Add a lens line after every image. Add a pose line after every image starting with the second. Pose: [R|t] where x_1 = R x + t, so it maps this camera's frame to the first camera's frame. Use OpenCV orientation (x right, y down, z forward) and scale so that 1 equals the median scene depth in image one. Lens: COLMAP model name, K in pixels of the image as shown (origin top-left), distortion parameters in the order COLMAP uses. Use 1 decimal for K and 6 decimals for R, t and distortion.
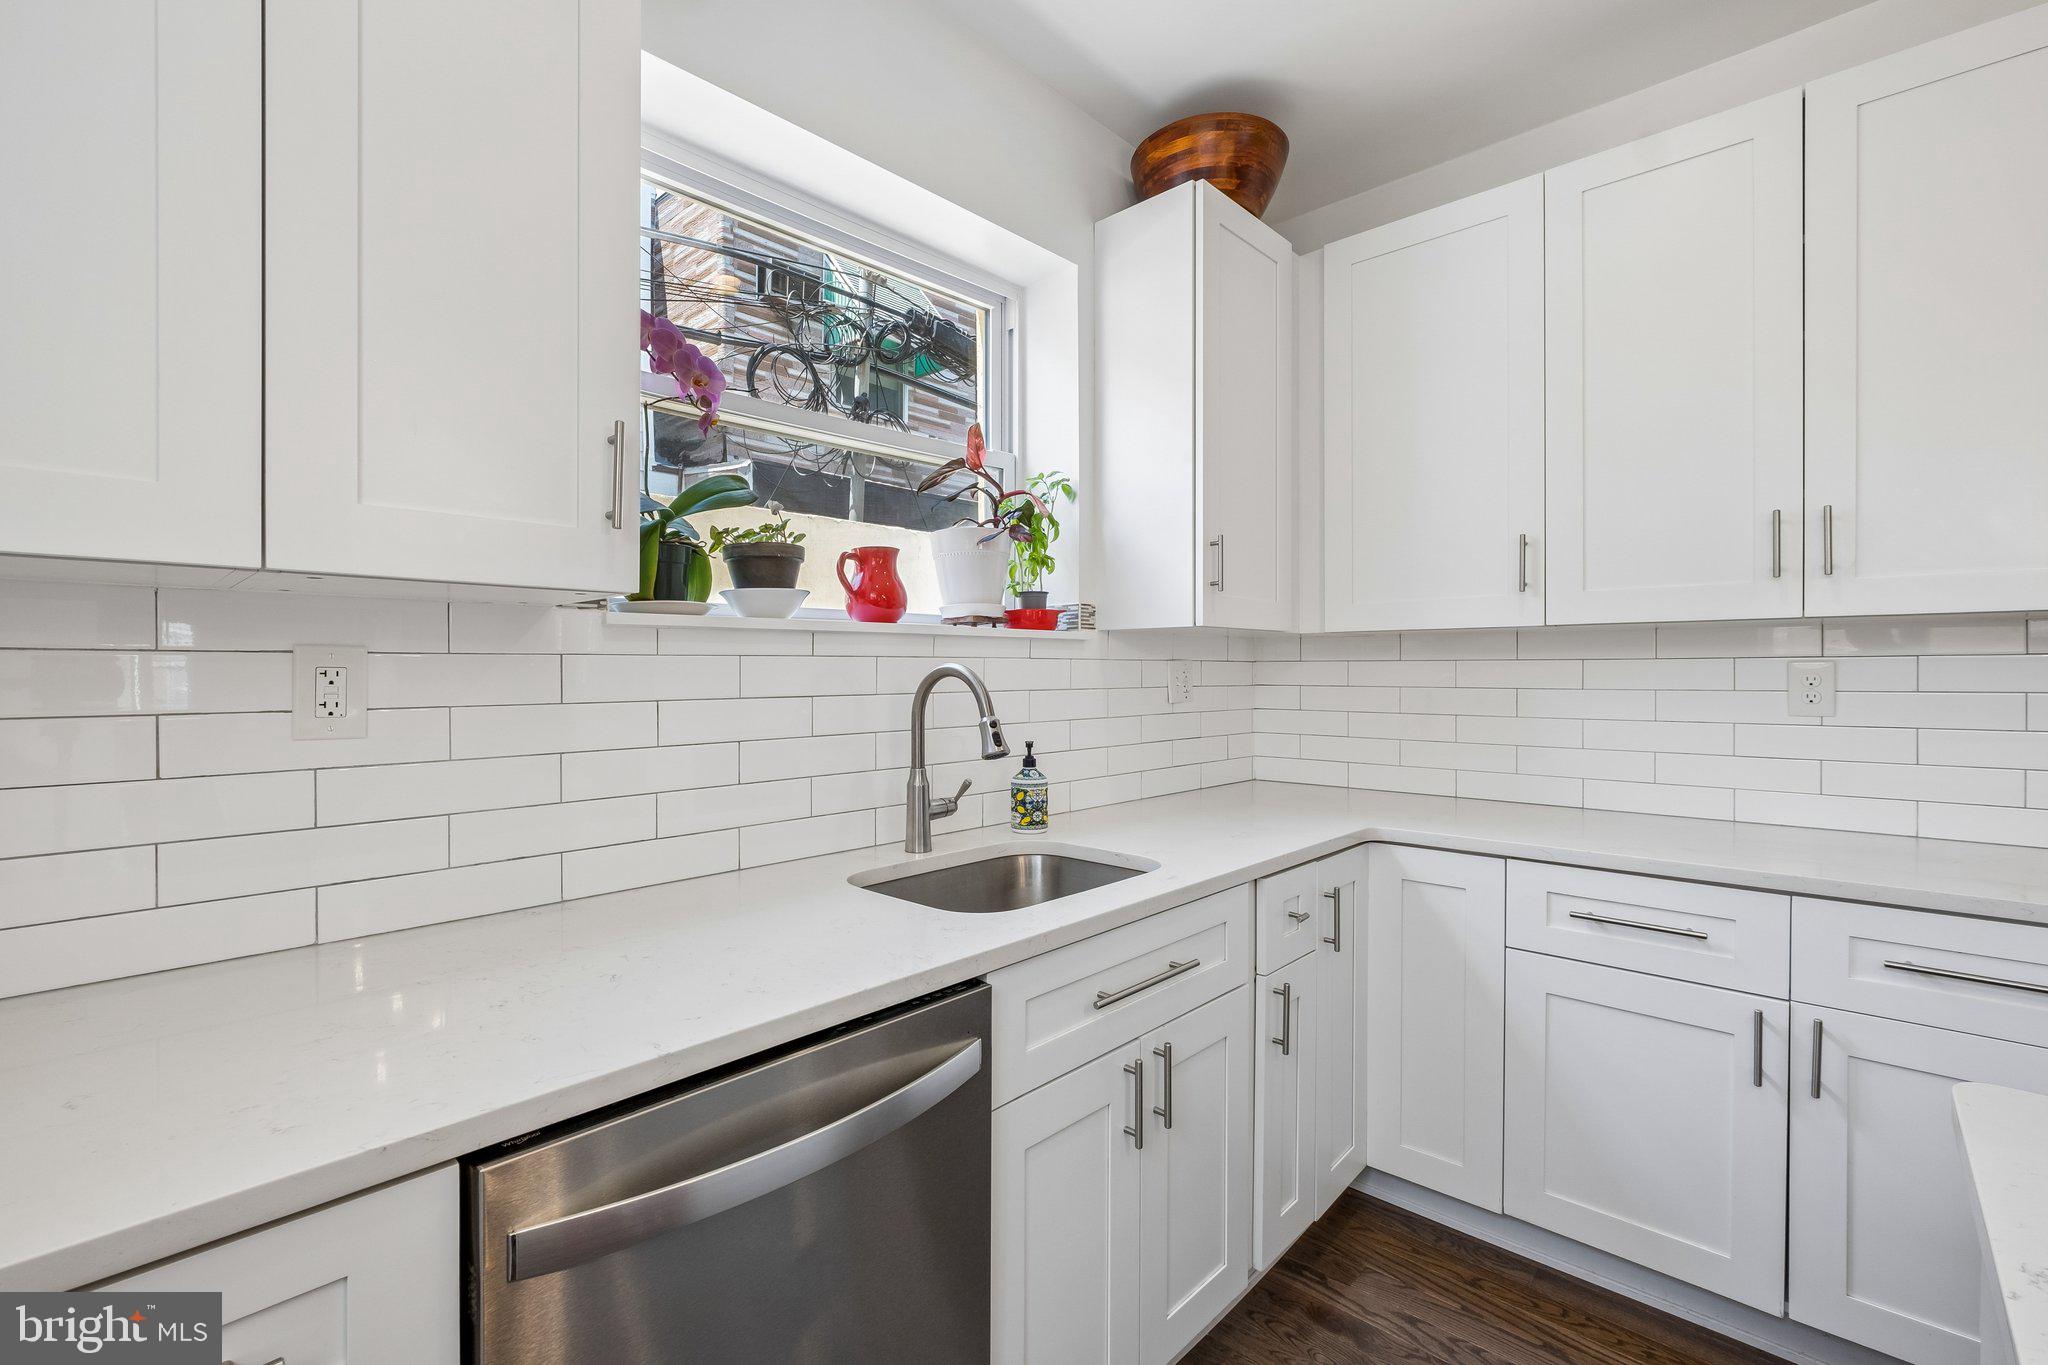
lens RADIAL K [[900.2, 0, 1004.3], [0, 900.2, 685.9], [0, 0, 1]] dist [-0.006897, -0.000398]
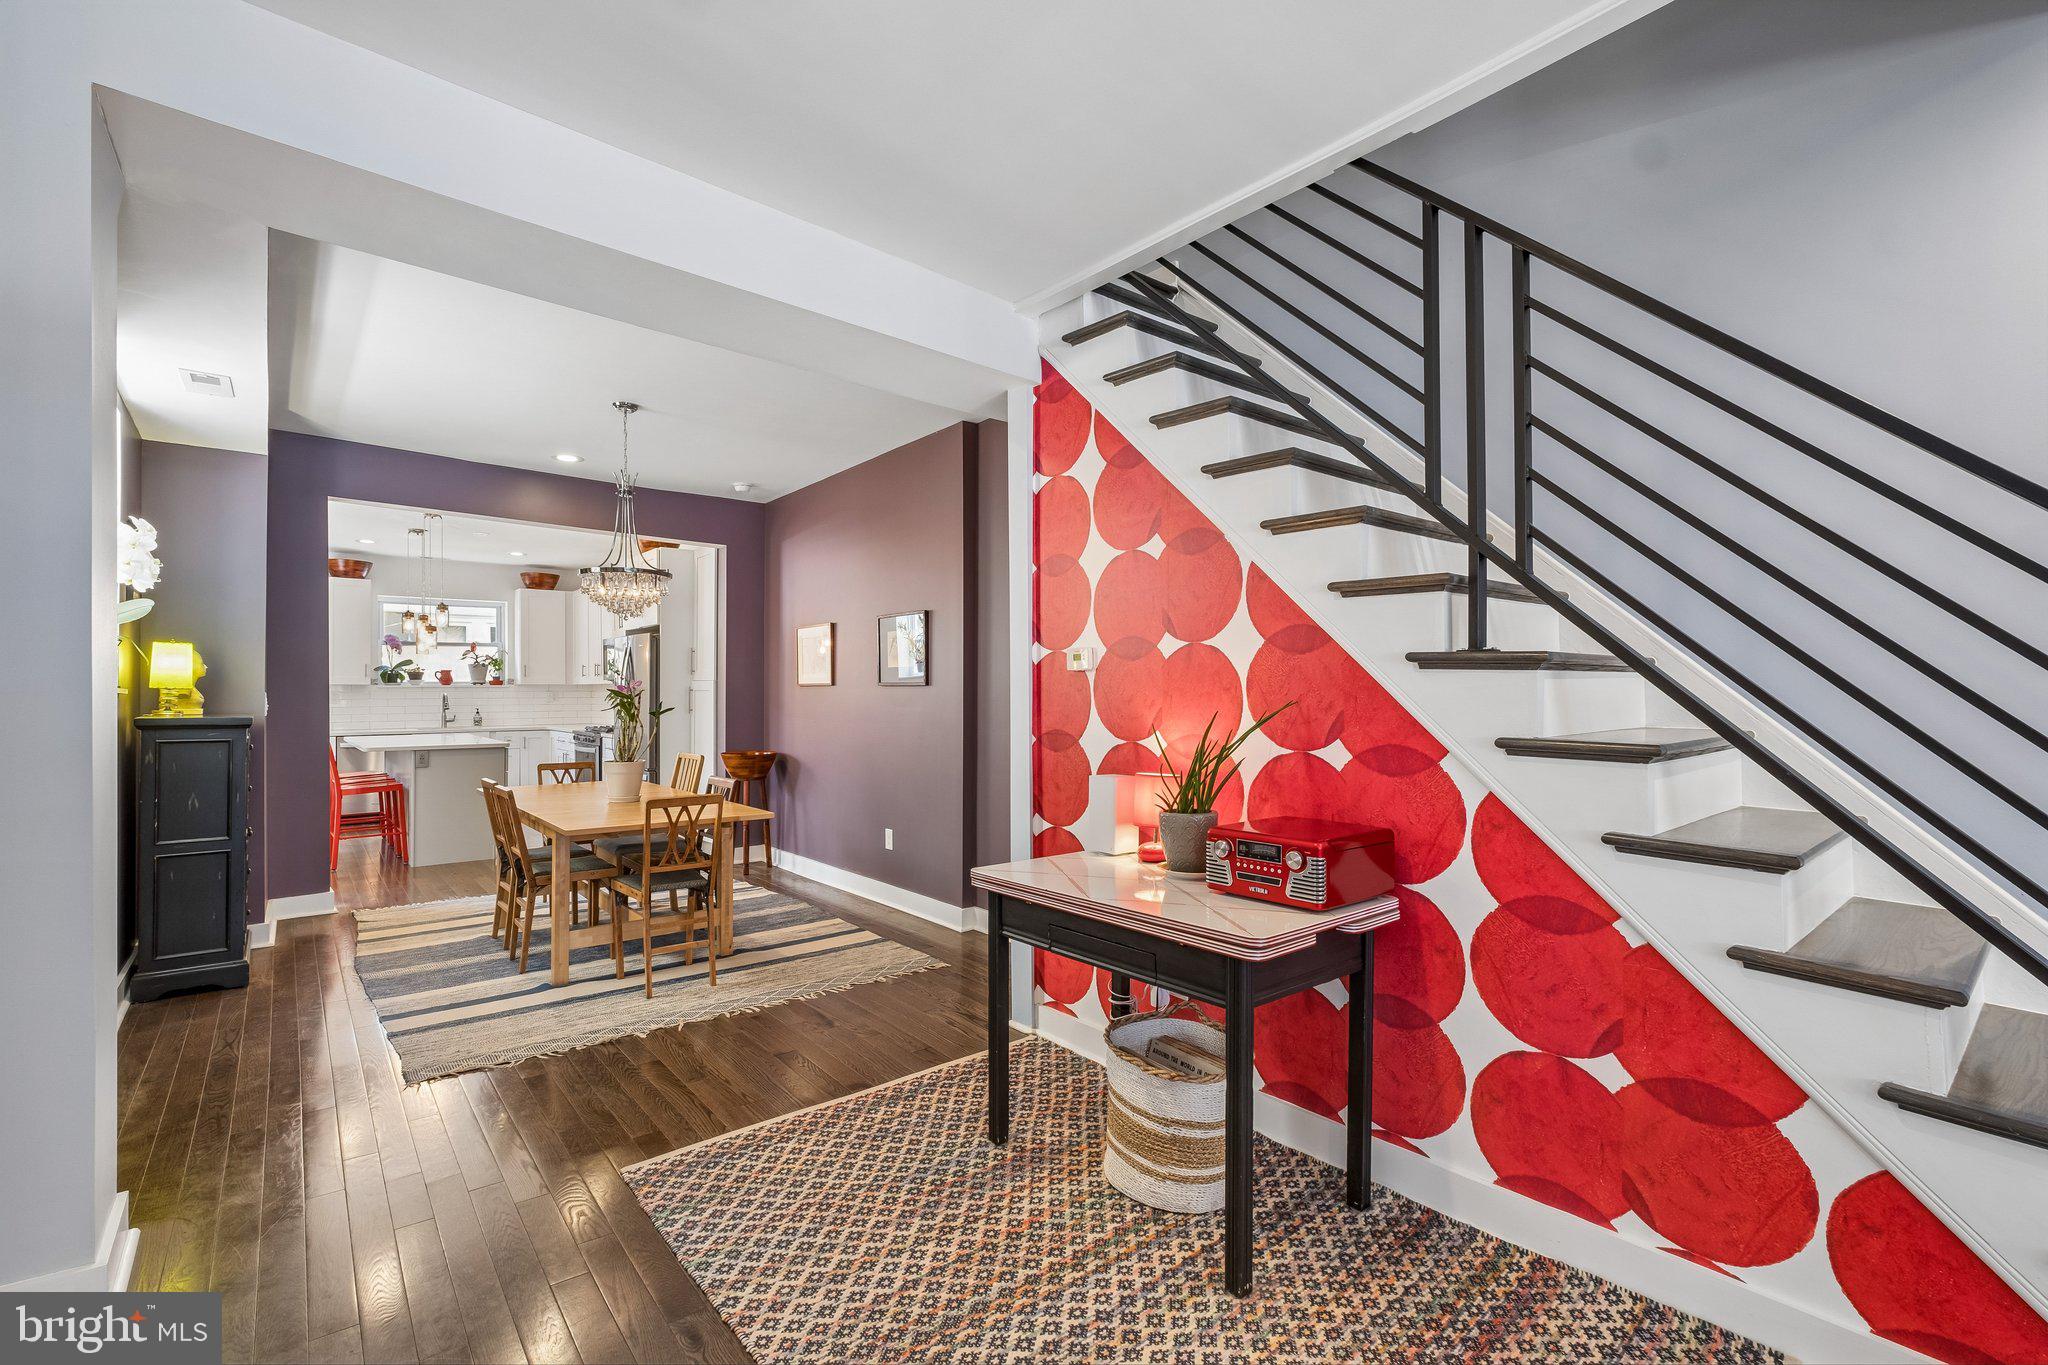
lens RADIAL K [[889.2, 0, 1012.0], [0, 889.2, 685.2], [0, 0, 1]] dist [-0.003618, -0.000469]
pose [[0.994734, -0.001586, -0.102478, 3.419954], [-0.000600, 0.999773, -0.021298, 0.033820], [0.102489, 0.021247, 0.994507, -3.514436]]
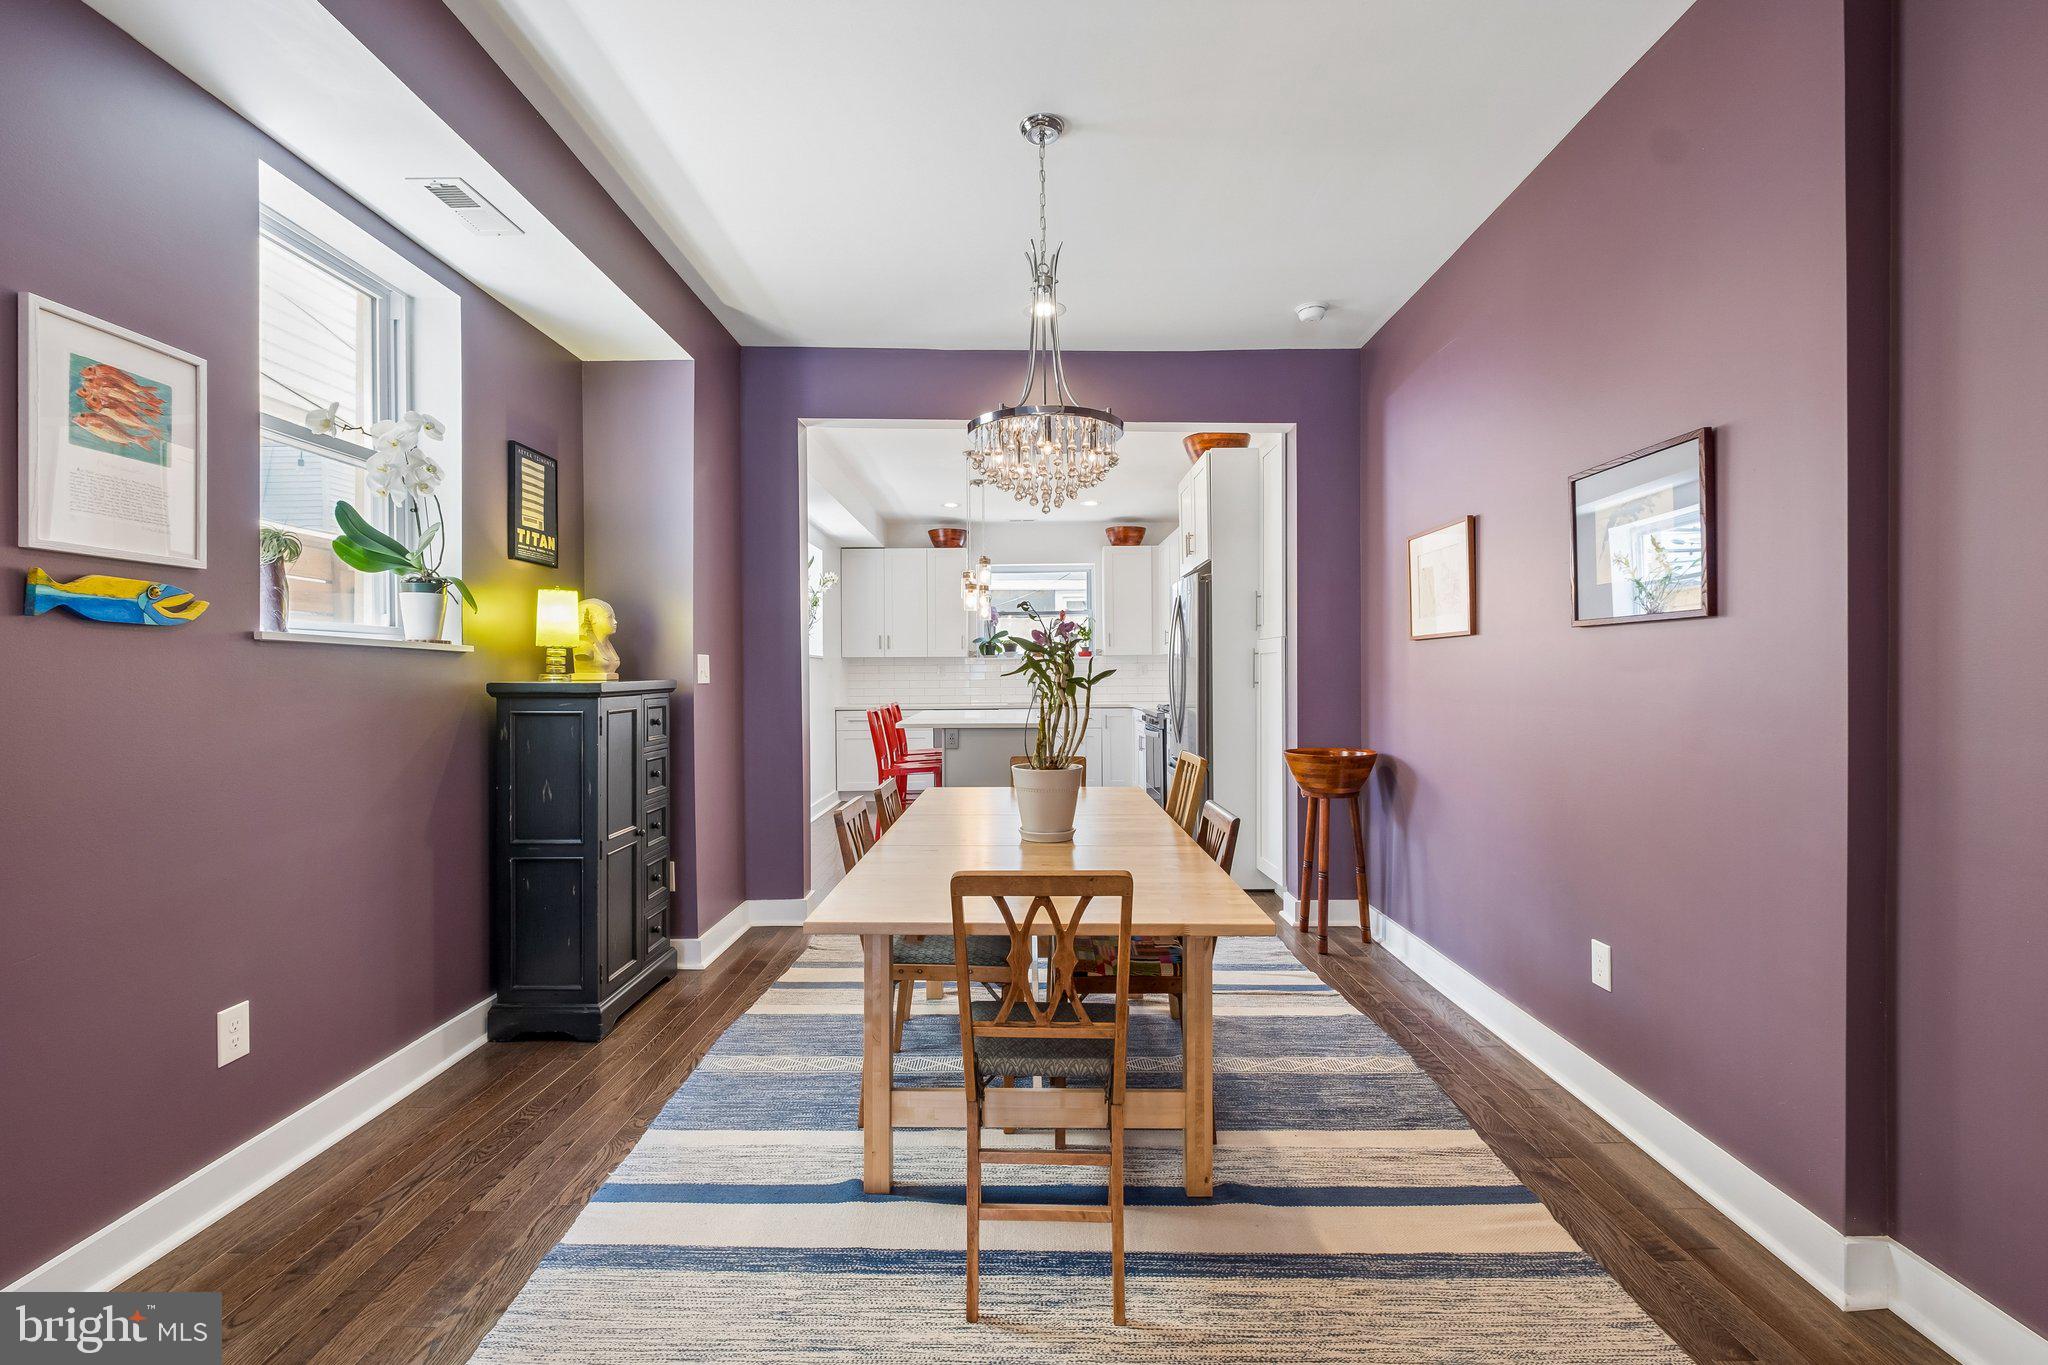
lens RADIAL K [[909.6, 0, 1027.3], [0, 909.6, 674.9], [0, 0, 1]] dist [0.001272, 0.000345]
pose [[0.700120, -0.002603, -0.714020, 3.110625], [-0.004757, 0.999954, -0.008310, 0.060629], [0.714009, 0.009215, 0.700076, -2.287385]]
